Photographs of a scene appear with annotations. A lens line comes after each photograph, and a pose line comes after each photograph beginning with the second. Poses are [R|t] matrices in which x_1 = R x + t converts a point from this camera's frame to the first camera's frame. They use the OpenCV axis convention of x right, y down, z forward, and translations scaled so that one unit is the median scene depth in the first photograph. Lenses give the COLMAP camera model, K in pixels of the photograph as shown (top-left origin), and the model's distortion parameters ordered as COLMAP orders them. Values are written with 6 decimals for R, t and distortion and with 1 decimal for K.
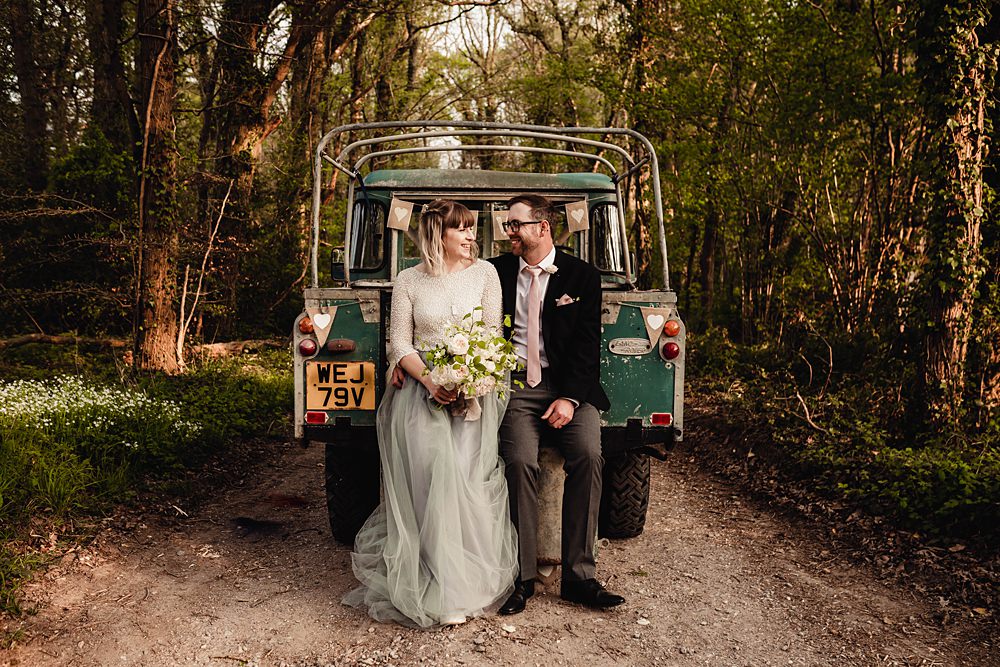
lens RADIAL K [[945.8, 0, 500.0], [0, 945.8, 333.5], [0, 0, 1]] dist [-0.052921, 0.068852]
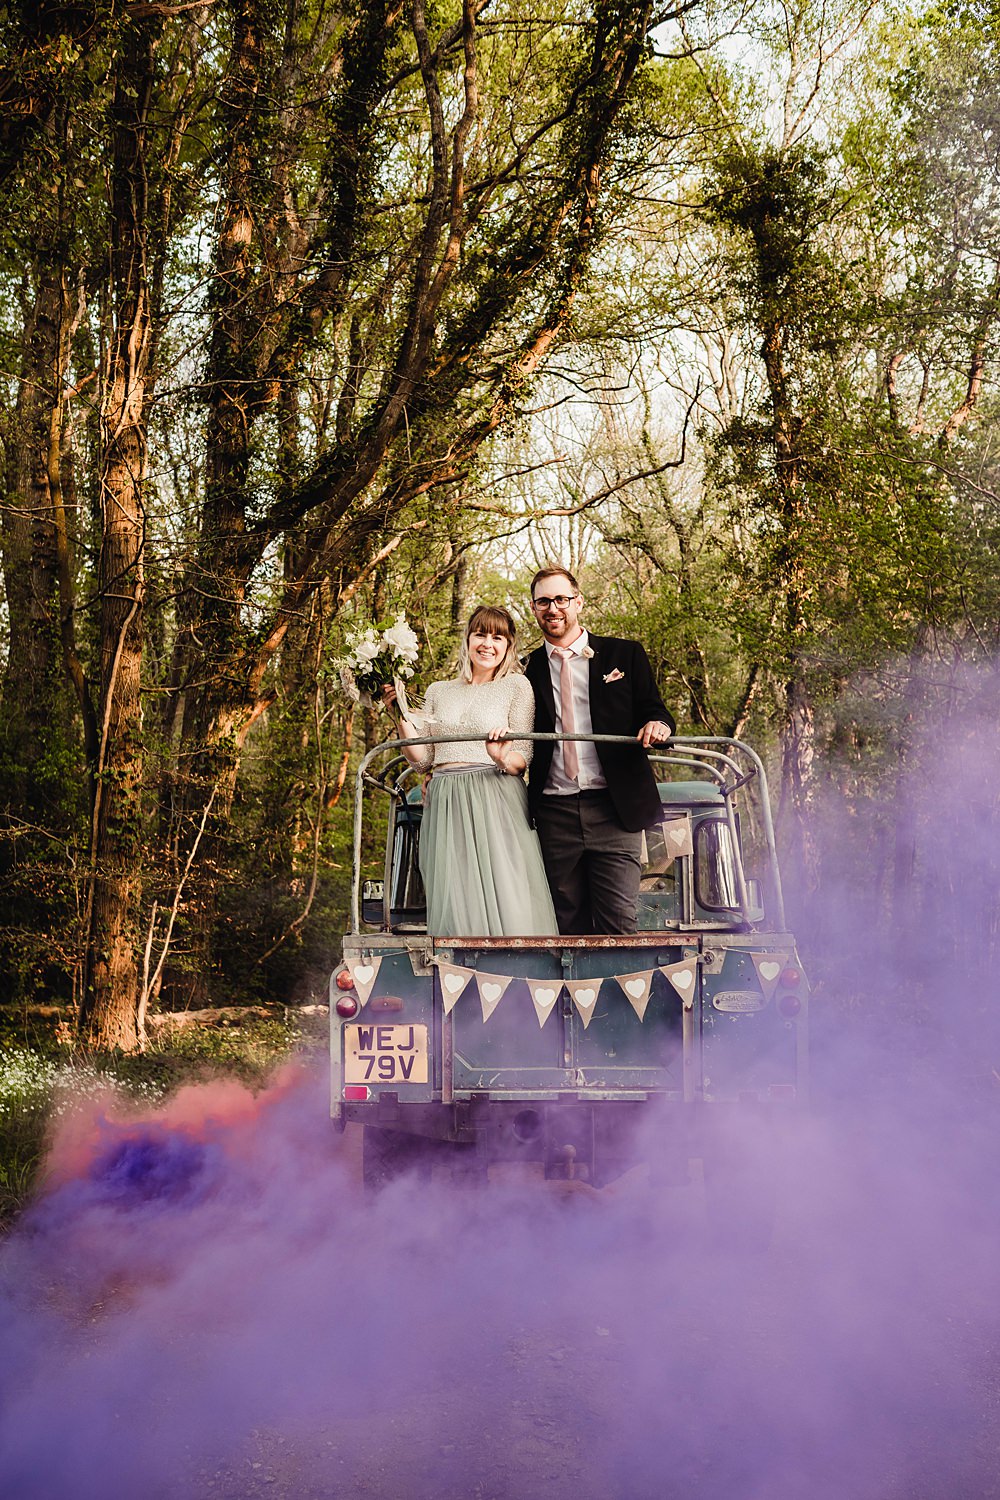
lens RADIAL K [[1572.8, 0, 500.0], [0, 1572.8, 750.0], [0, 0, 1]] dist [-0.149415, 0.005576]
pose [[0.997871, -0.019795, -0.062141, 0.010198], [0.009690, 0.987249, -0.158886, 0.005825], [0.064494, 0.157946, 0.985339, -0.188931]]
